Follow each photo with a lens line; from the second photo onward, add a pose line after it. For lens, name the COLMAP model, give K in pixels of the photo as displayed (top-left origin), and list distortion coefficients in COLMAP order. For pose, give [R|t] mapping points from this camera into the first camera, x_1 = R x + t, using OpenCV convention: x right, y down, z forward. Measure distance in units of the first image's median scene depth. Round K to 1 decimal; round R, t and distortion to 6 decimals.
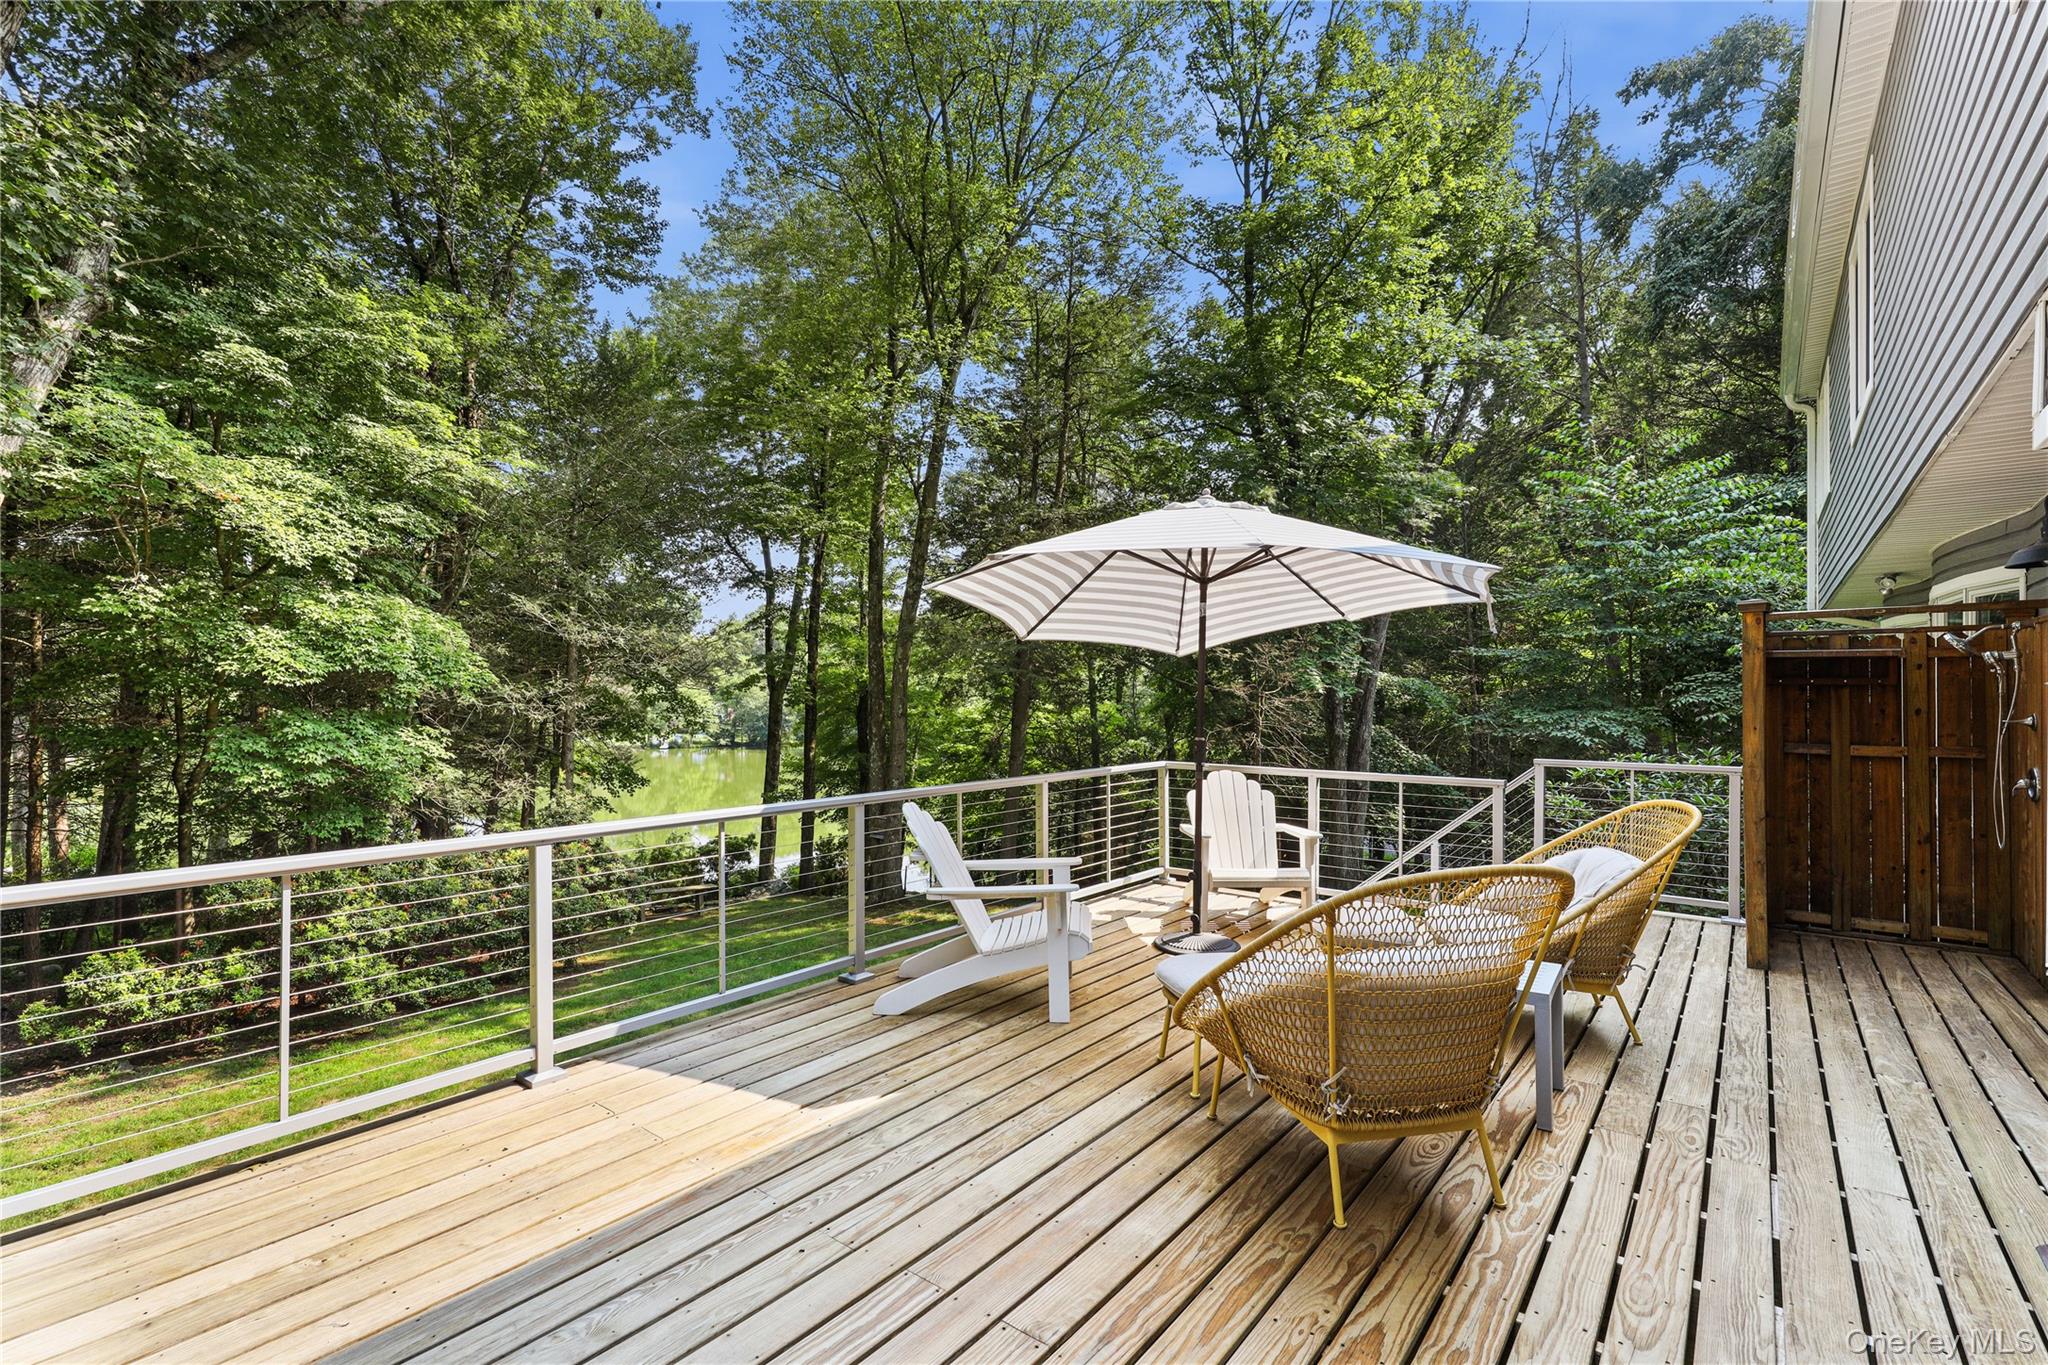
lens RADIAL K [[935.3, 0, 1024.0], [0, 935.3, 682.5], [0, 0, 1]] dist [-0.000804, 0.000099]
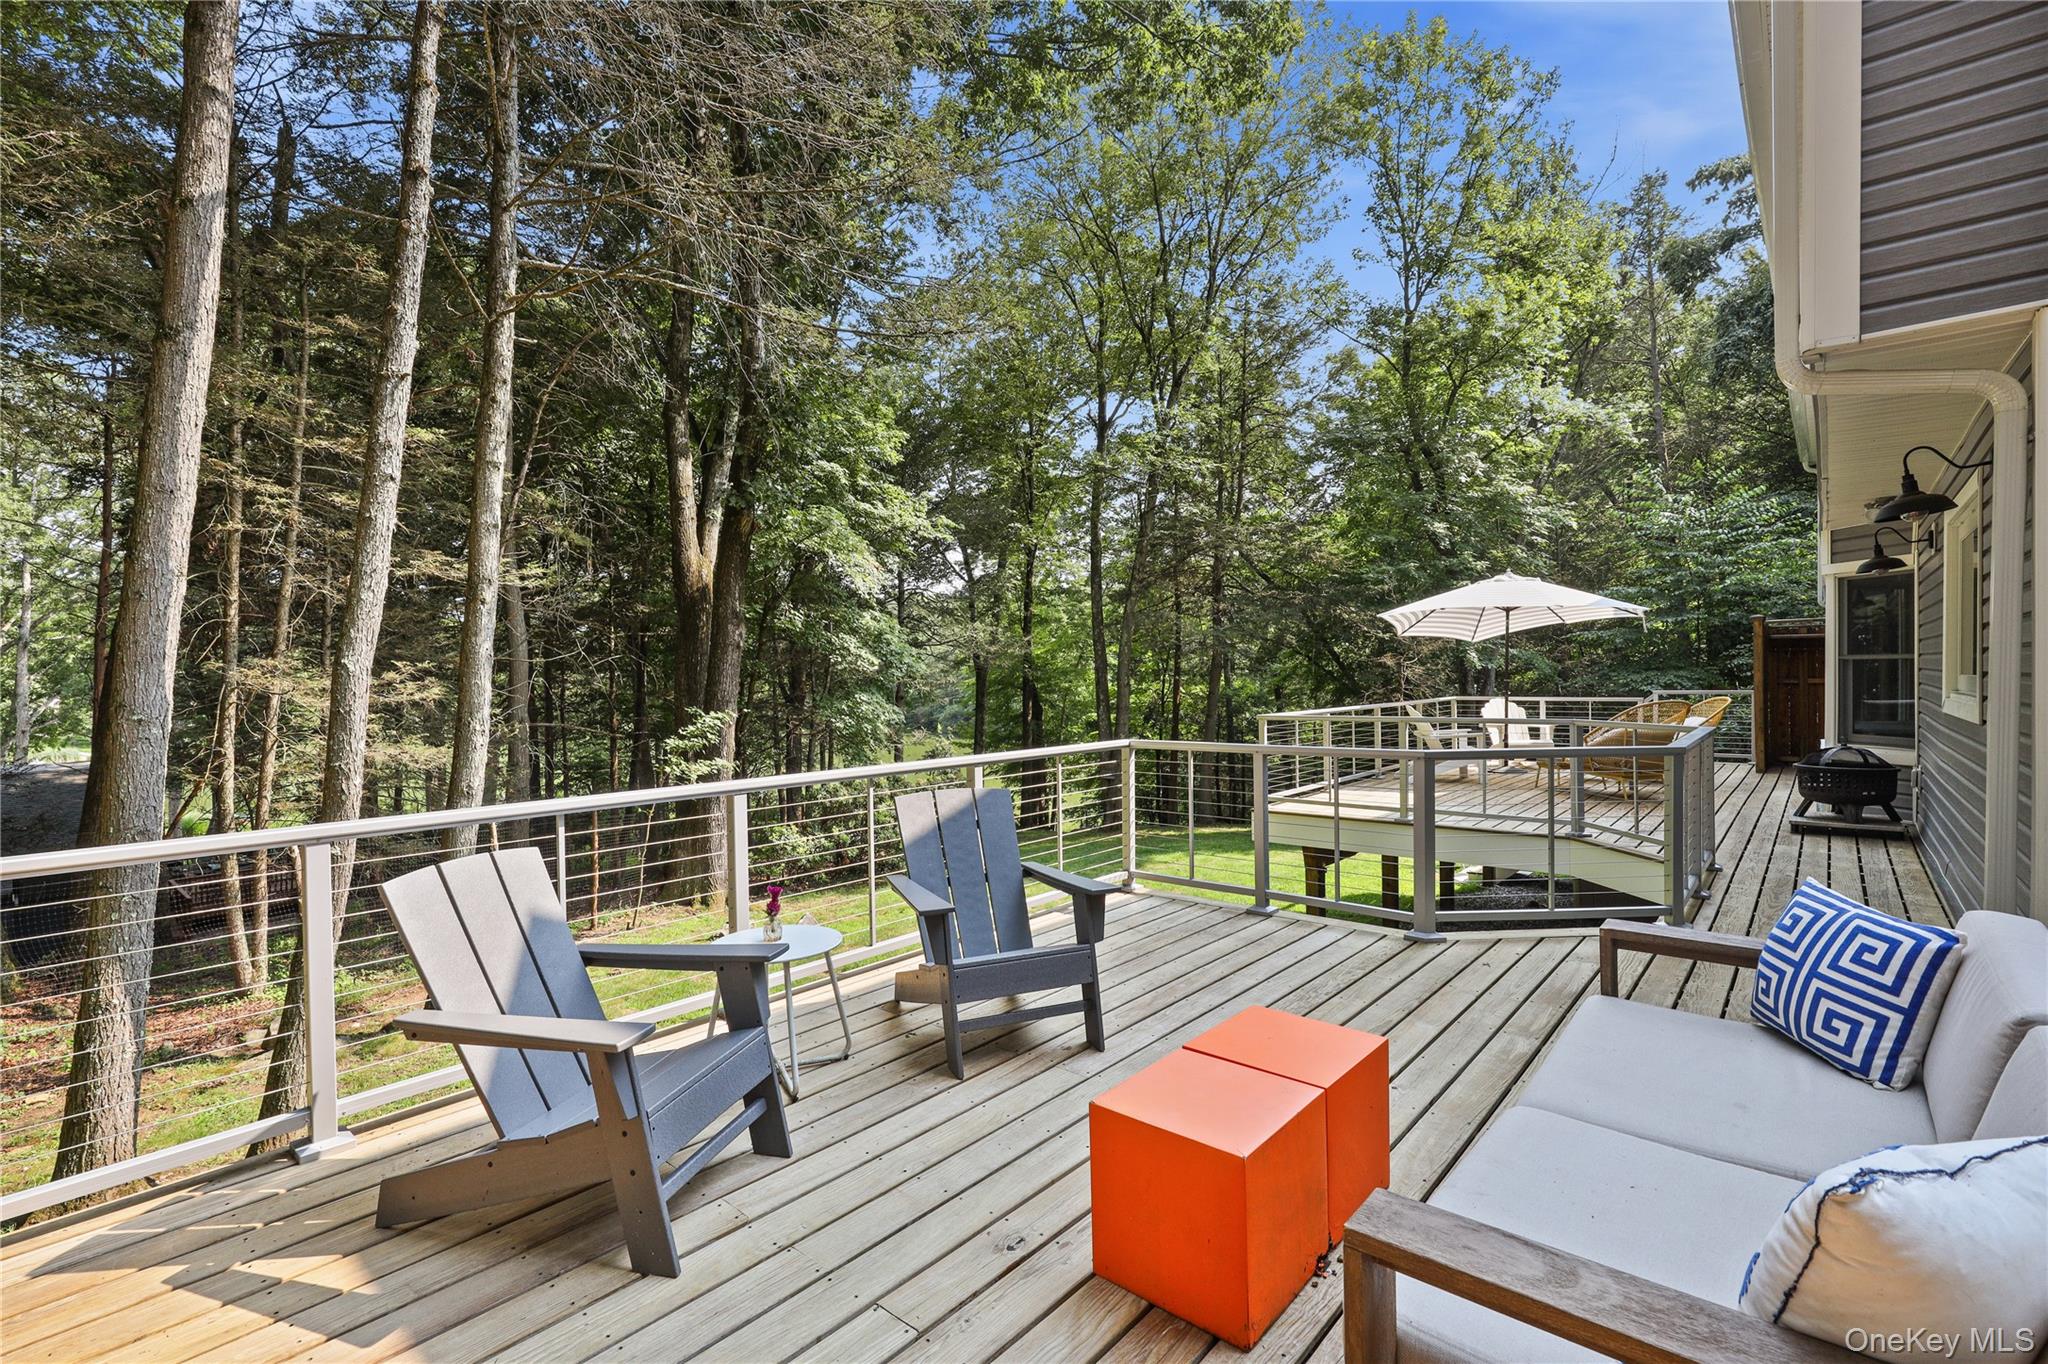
lens RADIAL K [[884.7, 0, 1024.0], [0, 884.7, 682.0], [0, 0, 1]] dist [-0.023753, -0.000149]
pose [[0.996947, -0.007394, -0.077737, -0.174995], [0.009749, 0.999503, 0.029962, -0.002702], [0.077477, -0.030628, 0.996524, -0.262910]]
